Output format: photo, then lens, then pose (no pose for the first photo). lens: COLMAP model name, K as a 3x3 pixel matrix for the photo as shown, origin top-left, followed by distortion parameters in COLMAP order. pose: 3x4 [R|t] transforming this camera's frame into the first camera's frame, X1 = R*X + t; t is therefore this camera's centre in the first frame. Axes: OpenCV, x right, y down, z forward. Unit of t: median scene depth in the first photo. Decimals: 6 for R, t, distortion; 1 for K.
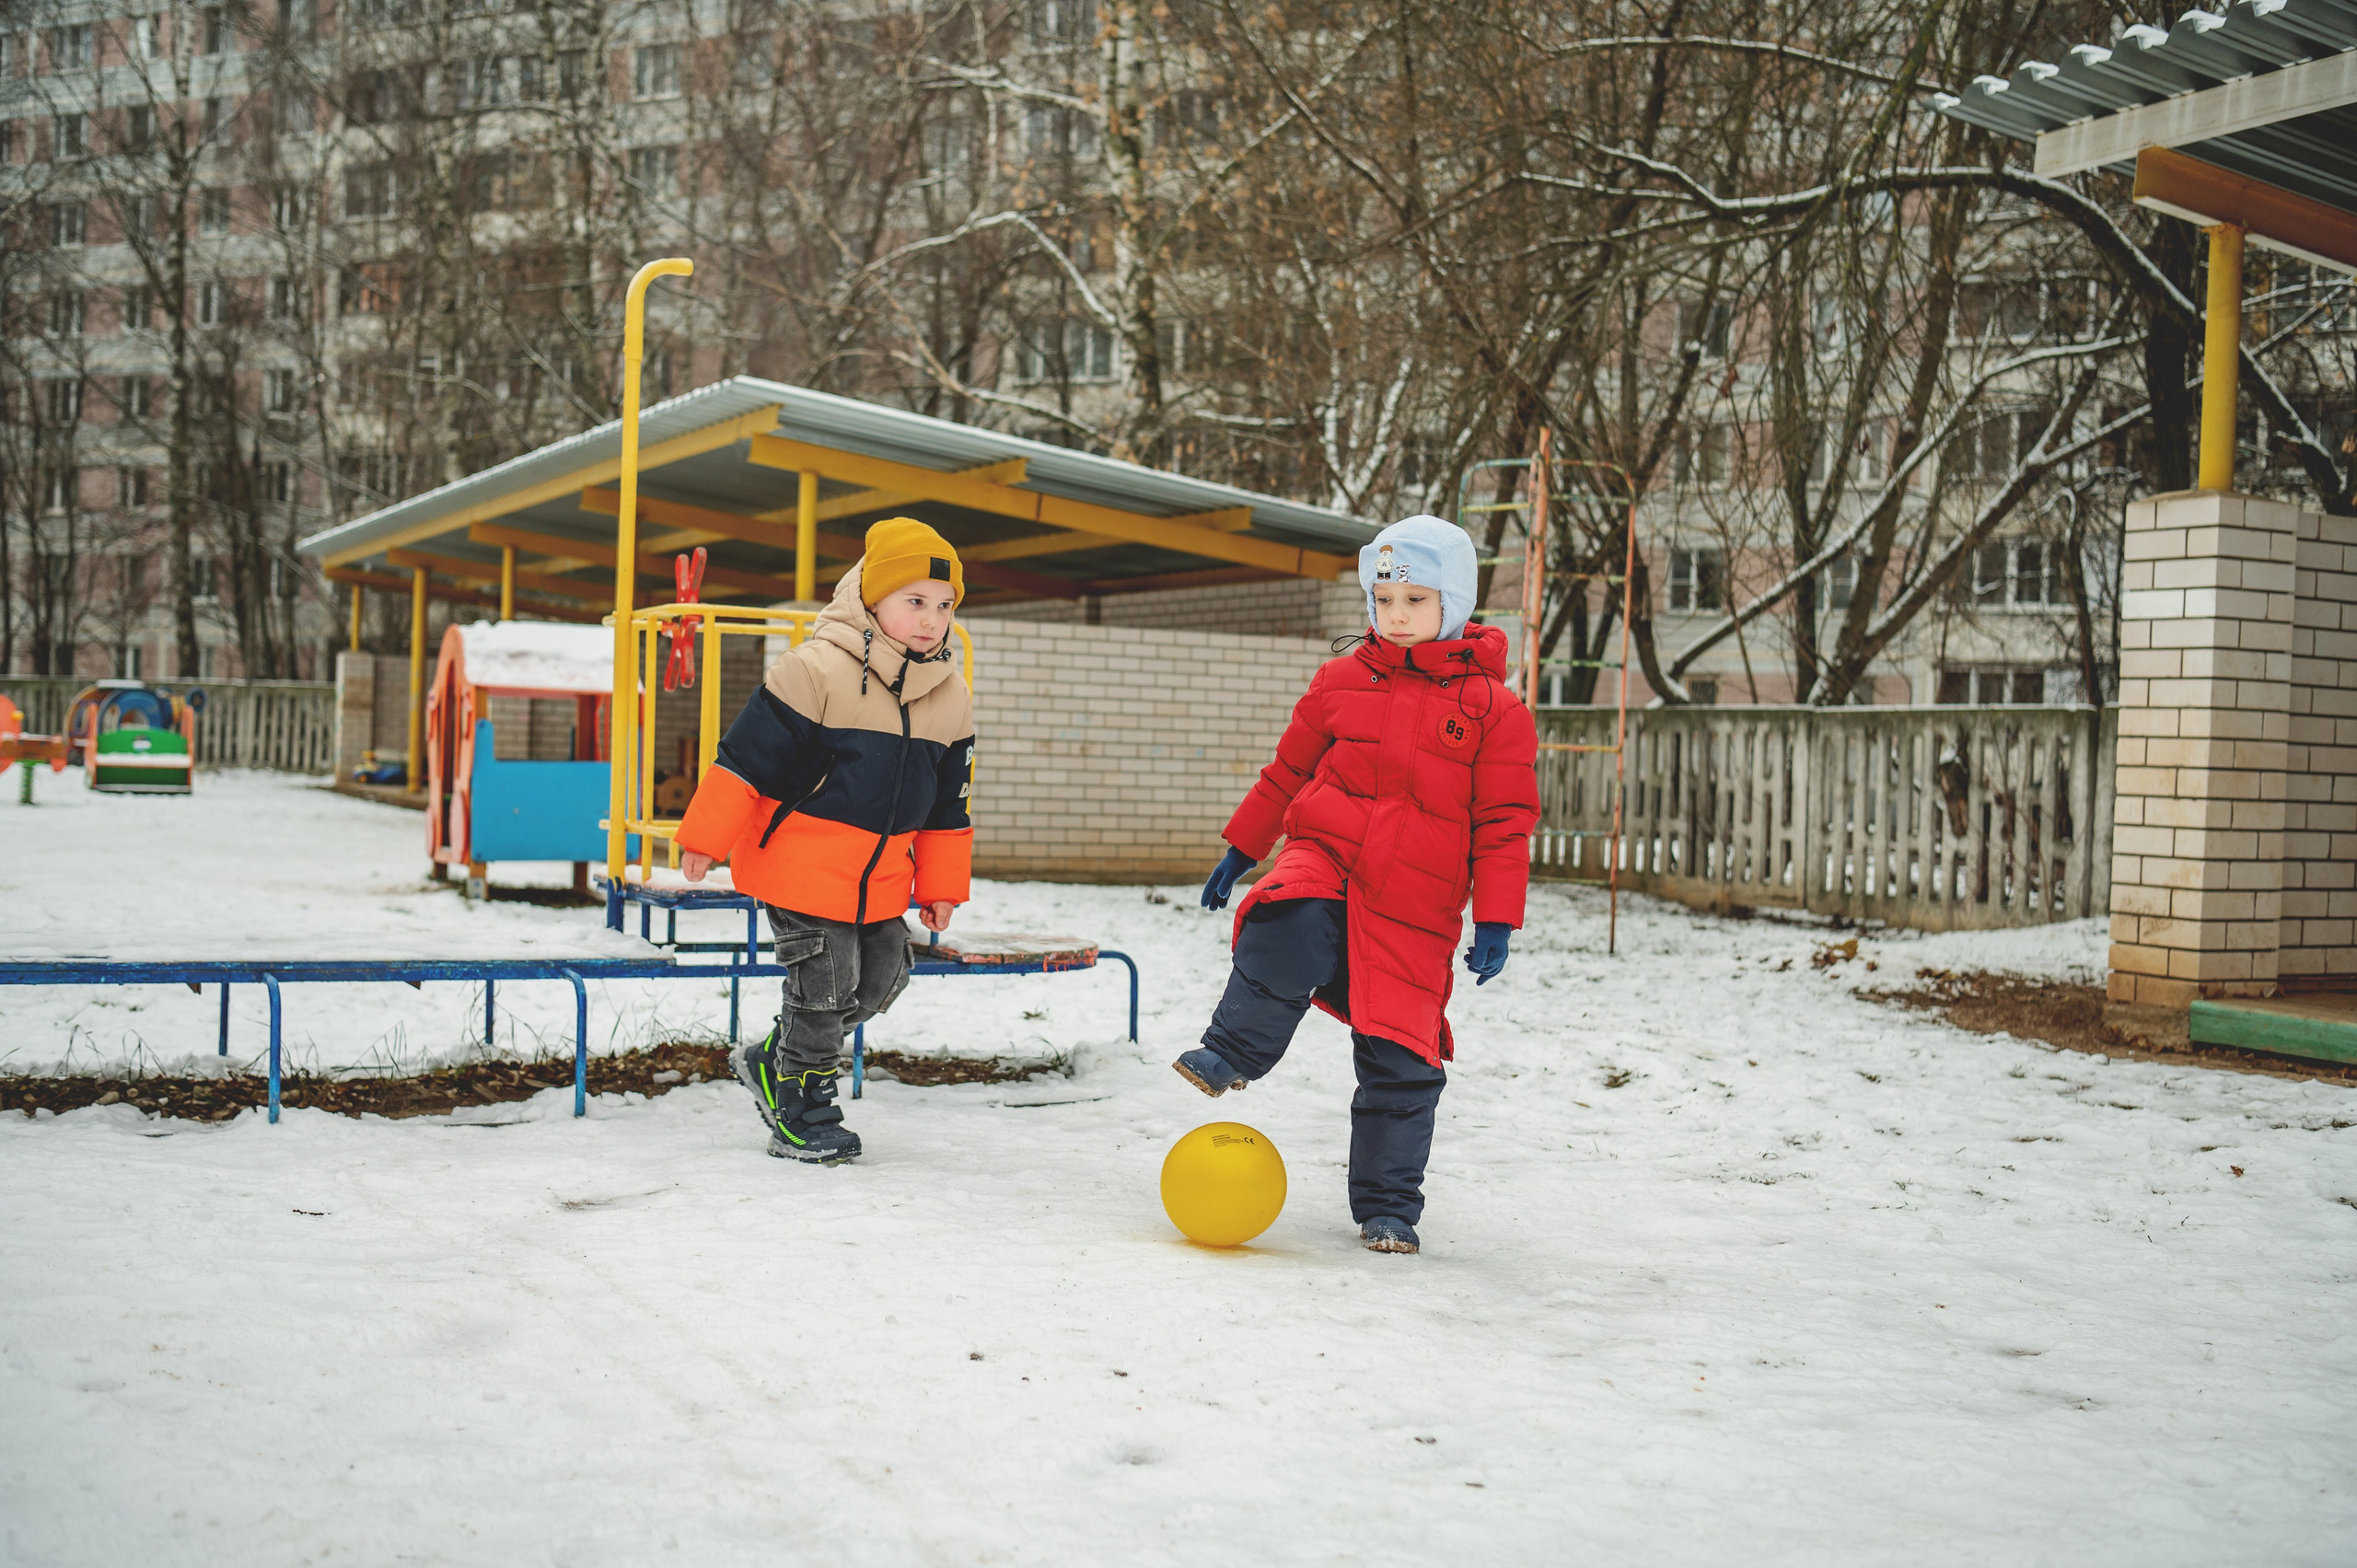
lens RADIAL K [[2599.4, 0, 1172.2], [0, 2599.4, 780.7], [0, 0, 1]] dist [0.019036, 0.000000]
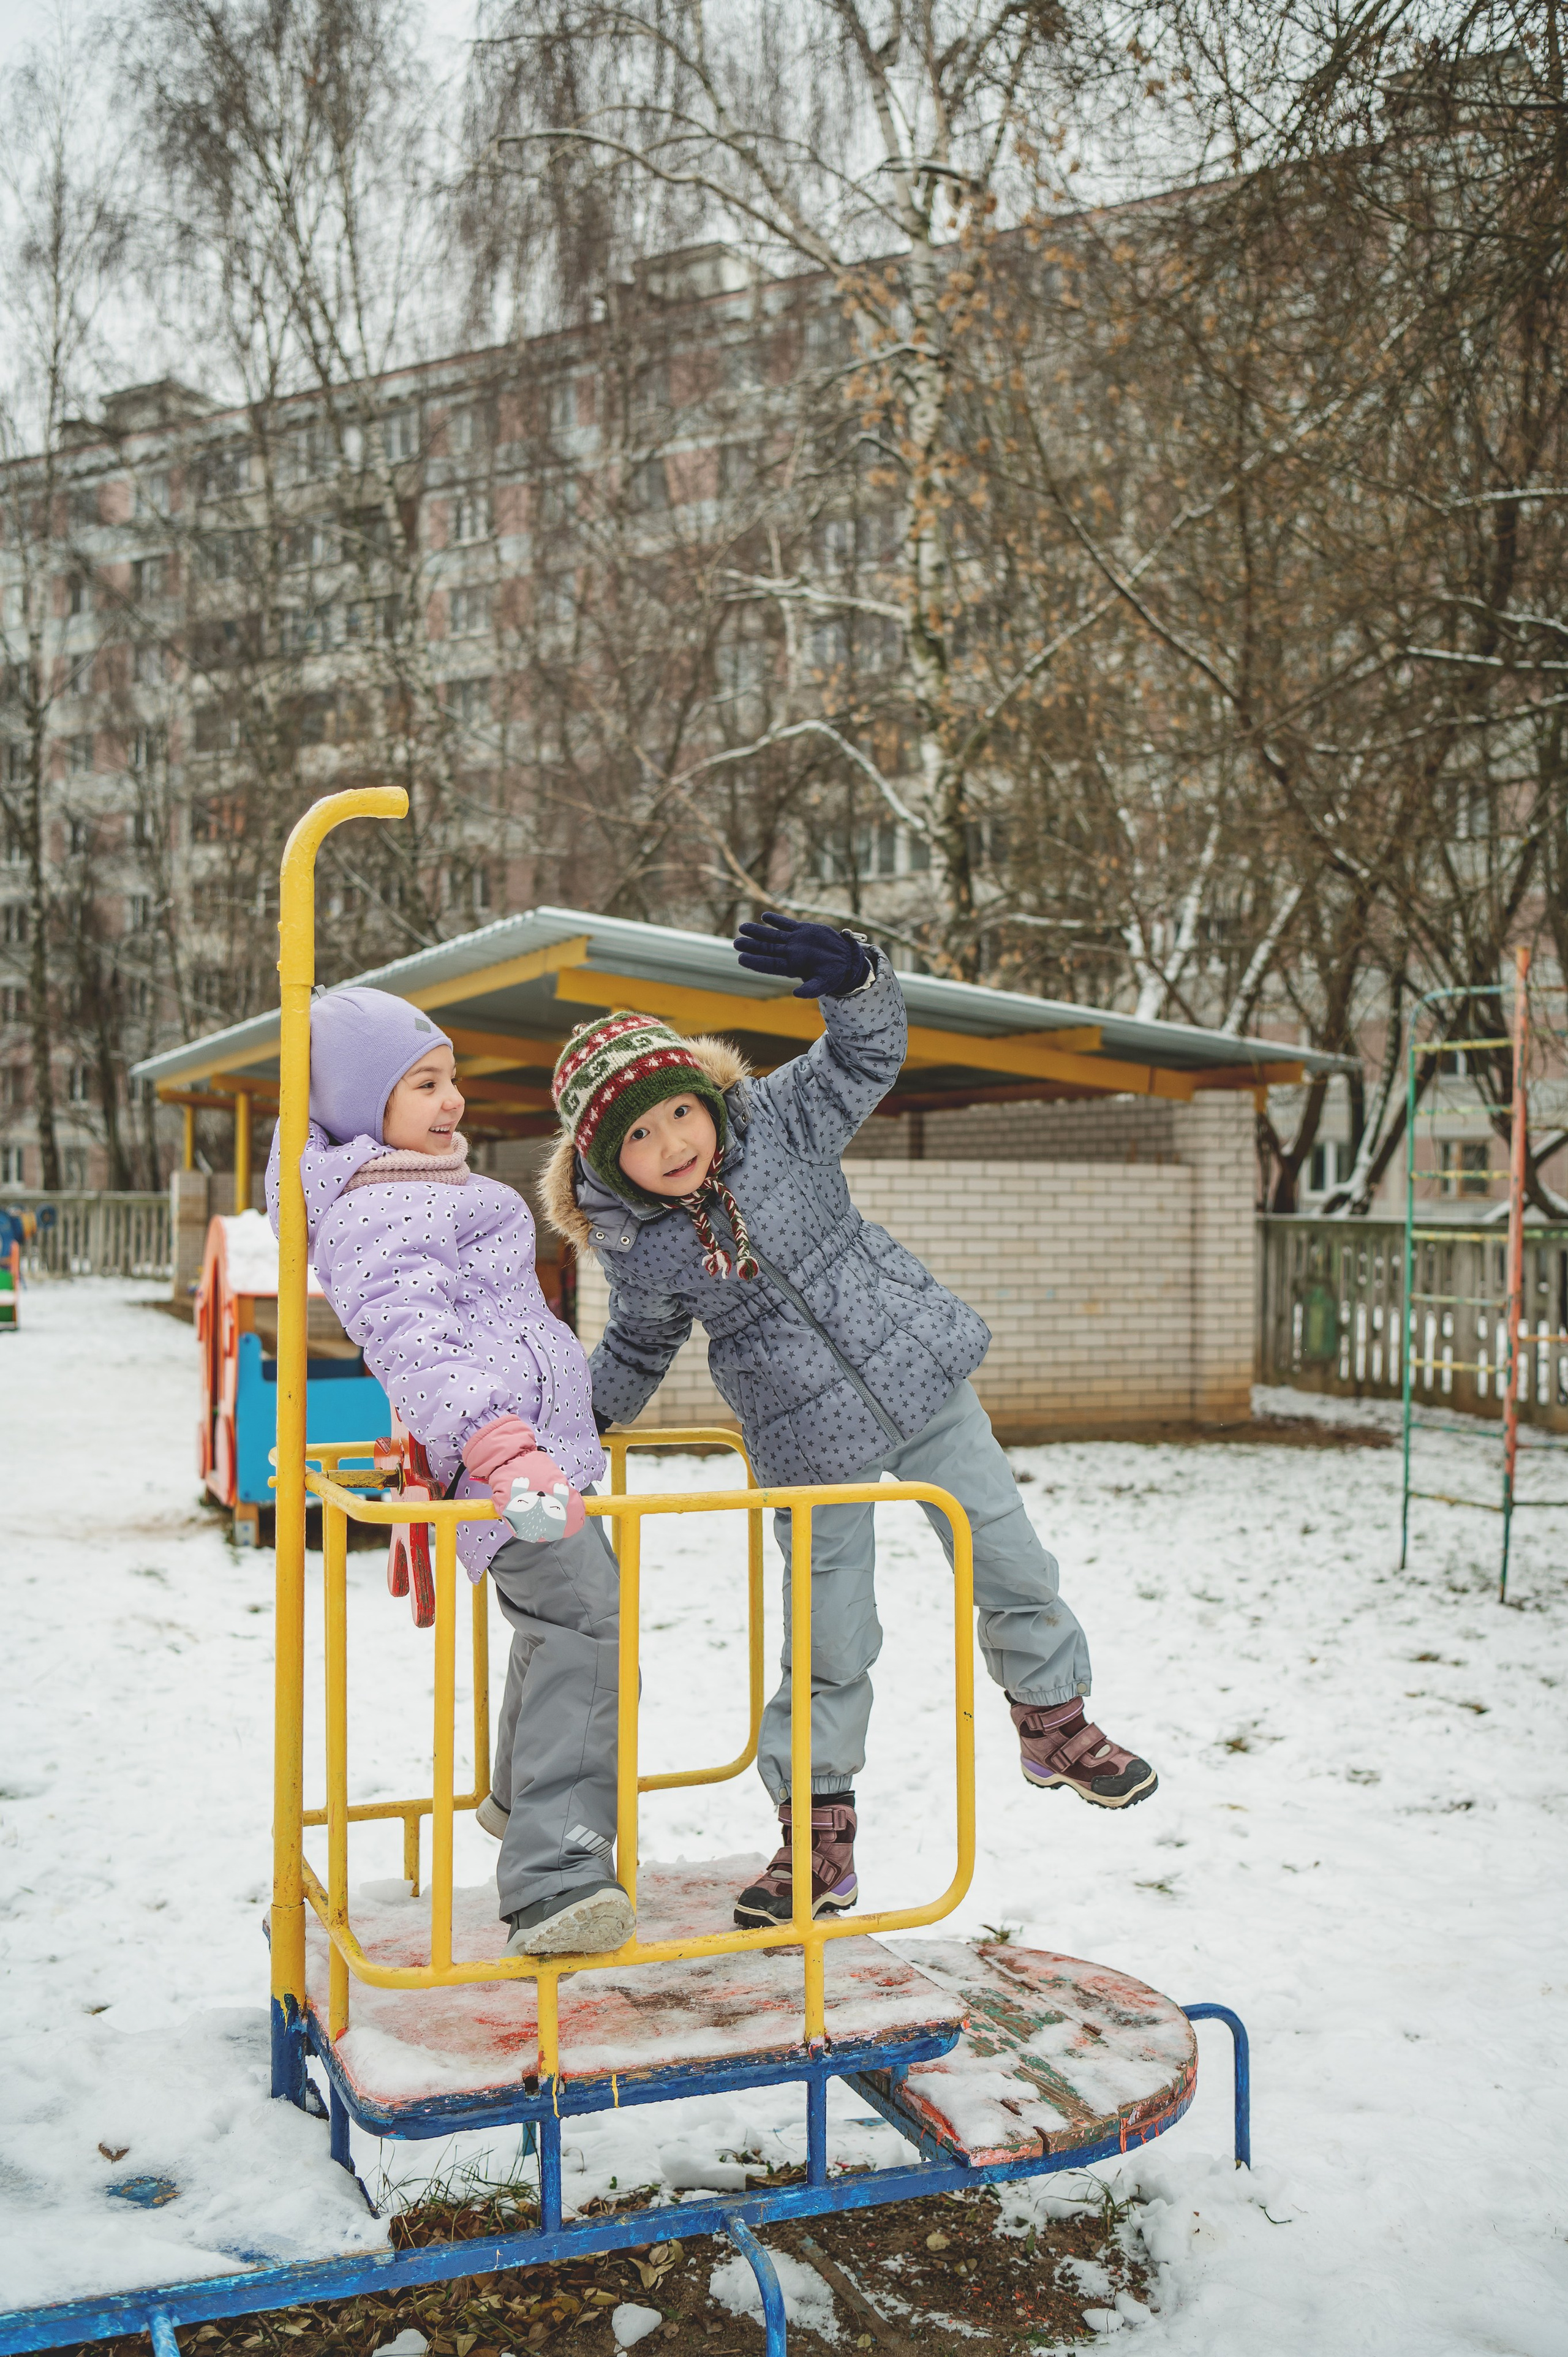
lens RADIAL K [[2234.4, 0, 786.2], [0, 2234.4, 1164.8], [0, 0, 1]] dist [0.001256, 0.000000]
pose [[0.997489, -0.028326, -0.064905, -0.015843], [0.026943, 0.999393, -0.022086, -0.021967], [0.065491, 0.020282, 0.997647, 0.109133]]
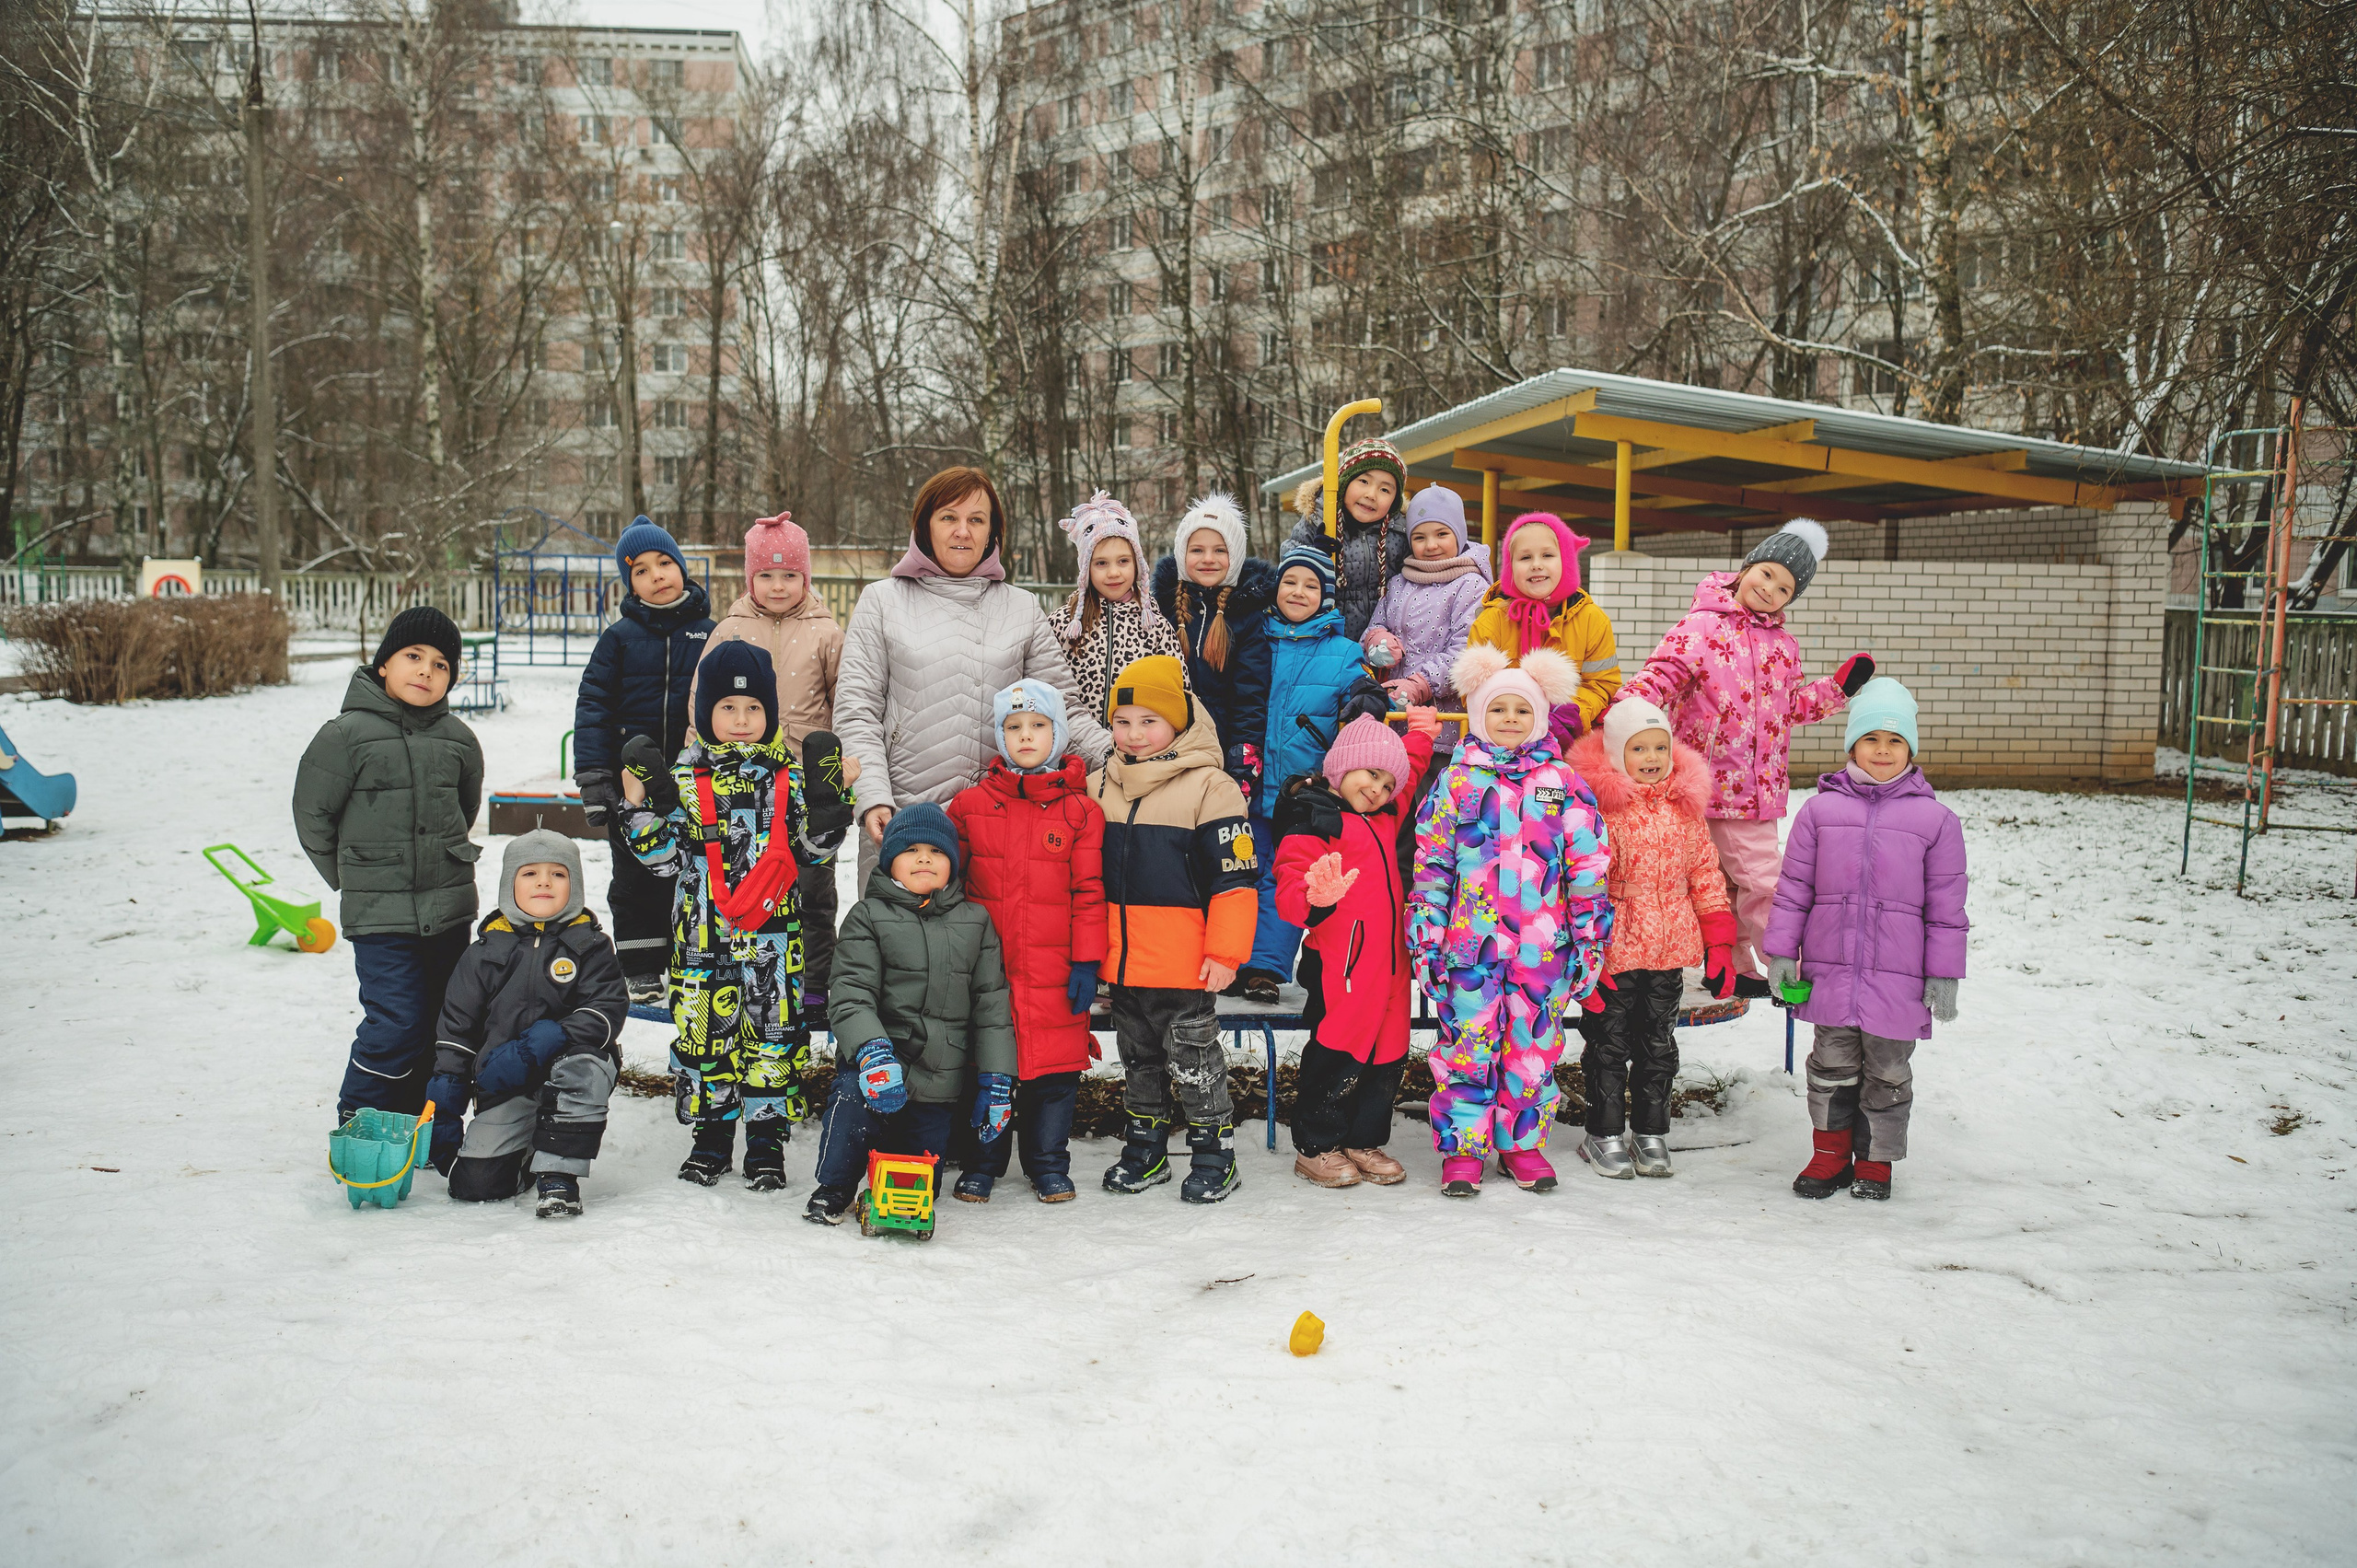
lens RADIAL K [[2057.2, 0, 1176.6], [0, 2057.2, 788.0], [0, 0, 1]] dist [-0.018404, -0.014740]
pose [[0.924233, 0.013842, -0.381577, 0.015871], [0.018354, 0.996577, 0.080607, -0.020027], [0.381387, -0.081503, 0.920816, 0.022258]]
